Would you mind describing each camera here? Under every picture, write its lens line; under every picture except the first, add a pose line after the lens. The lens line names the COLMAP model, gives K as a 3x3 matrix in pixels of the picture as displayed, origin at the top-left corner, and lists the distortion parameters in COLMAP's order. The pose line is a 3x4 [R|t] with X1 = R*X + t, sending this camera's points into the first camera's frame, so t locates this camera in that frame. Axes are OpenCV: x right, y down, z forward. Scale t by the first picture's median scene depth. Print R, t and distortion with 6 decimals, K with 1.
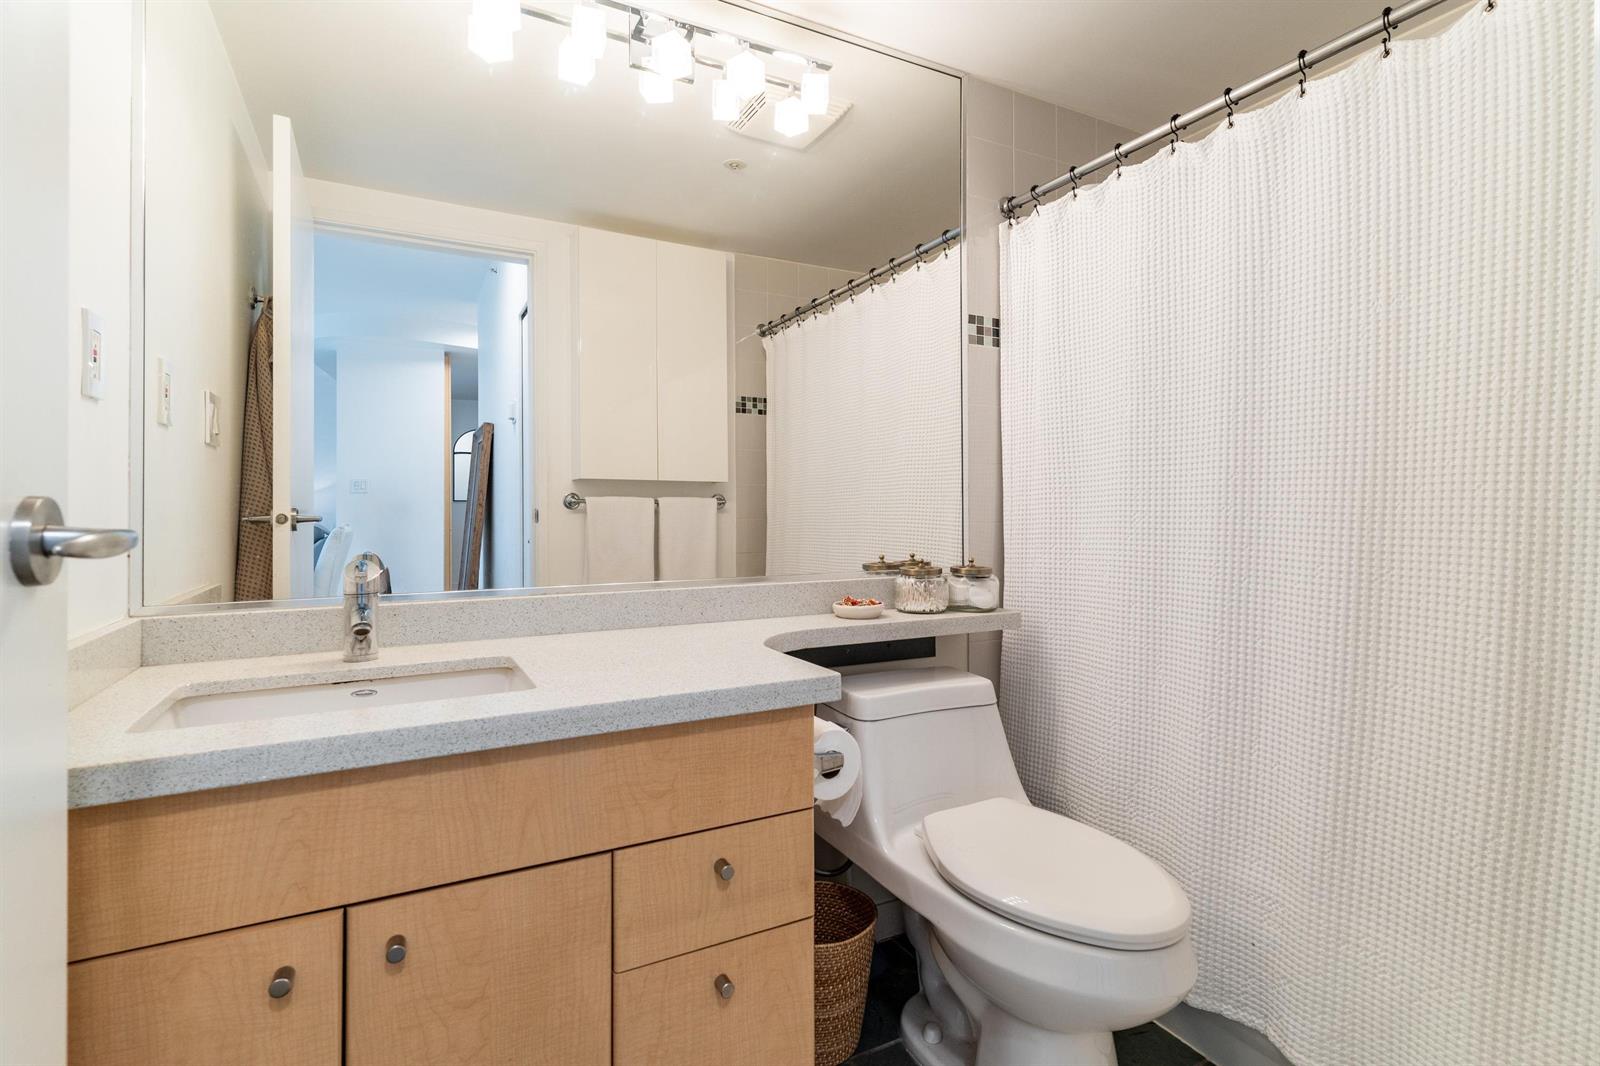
lens RADIAL K [[763.4, 0, 814.0], [0, 763.4, 519.0], [0, 0, 1]] dist [0.006215, -0.001088]
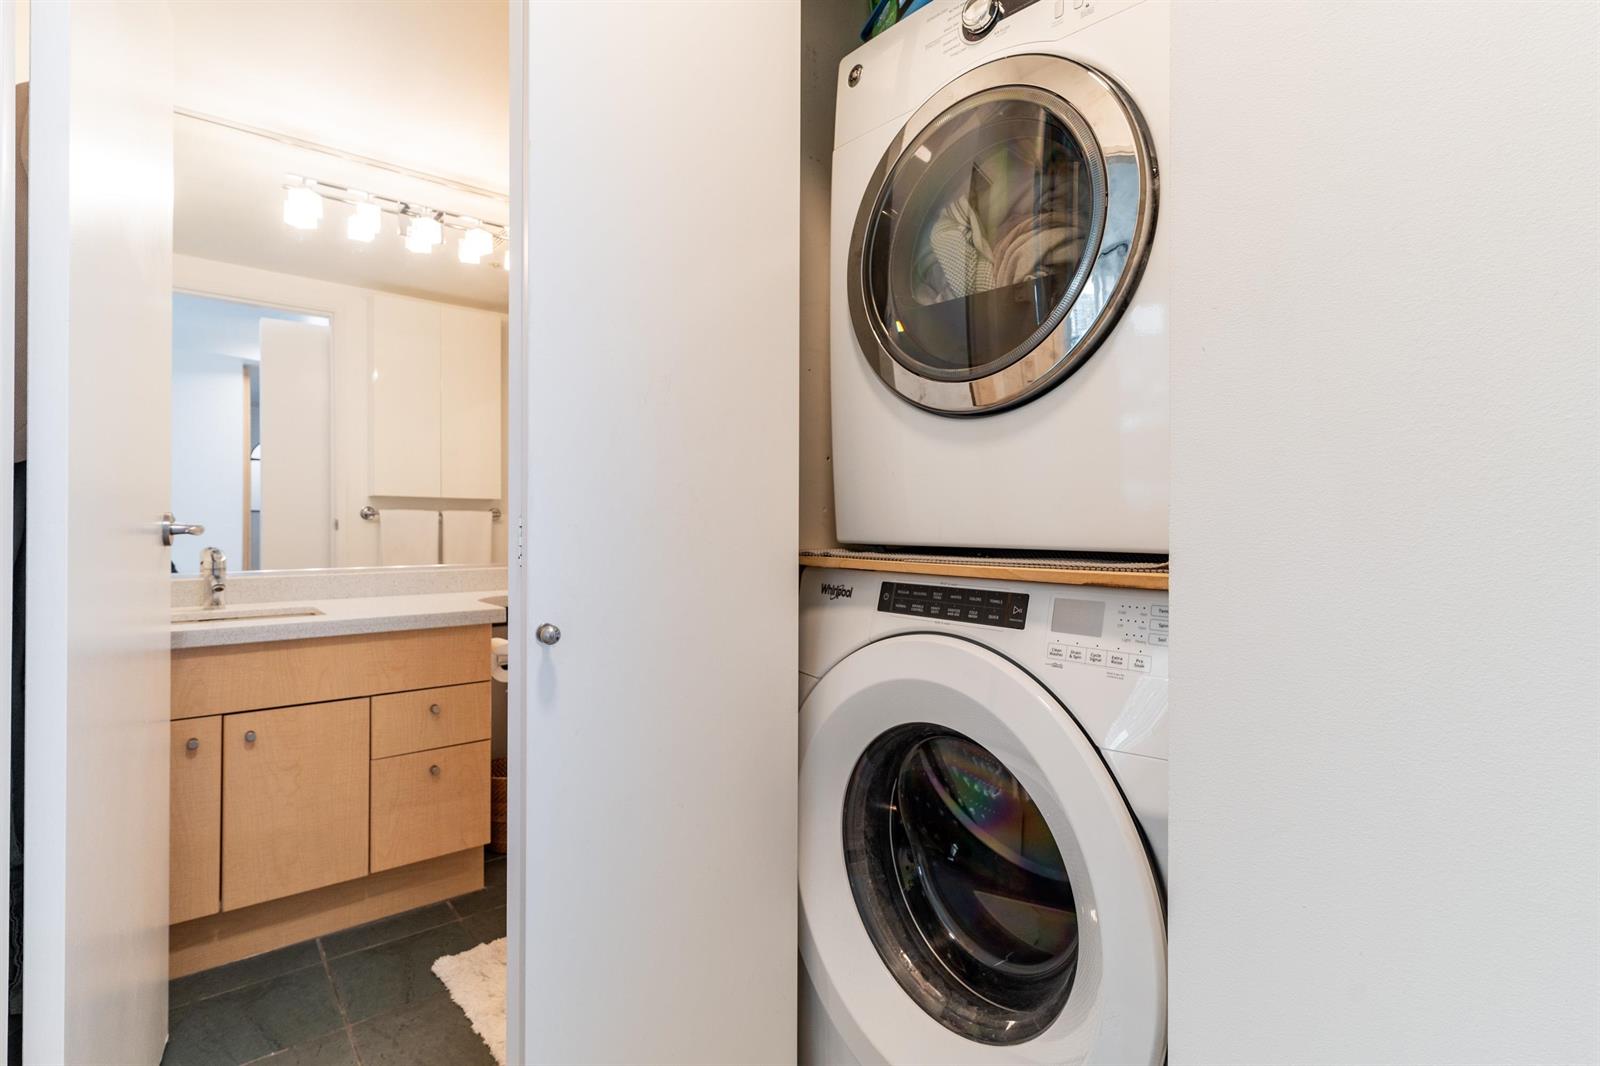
lens RADIAL K [[763.4, 0, 786.8], [0, 763.4, 531.8], [0, 0, 1]] dist [0.006215, -0.001088]
pose [[0.984569, 0.005220, 0.174918, 0.280548], [-0.005163, 0.999986, -0.000780, 0.009048], [-0.174920, -0.000135, 0.984583, -0.705448]]
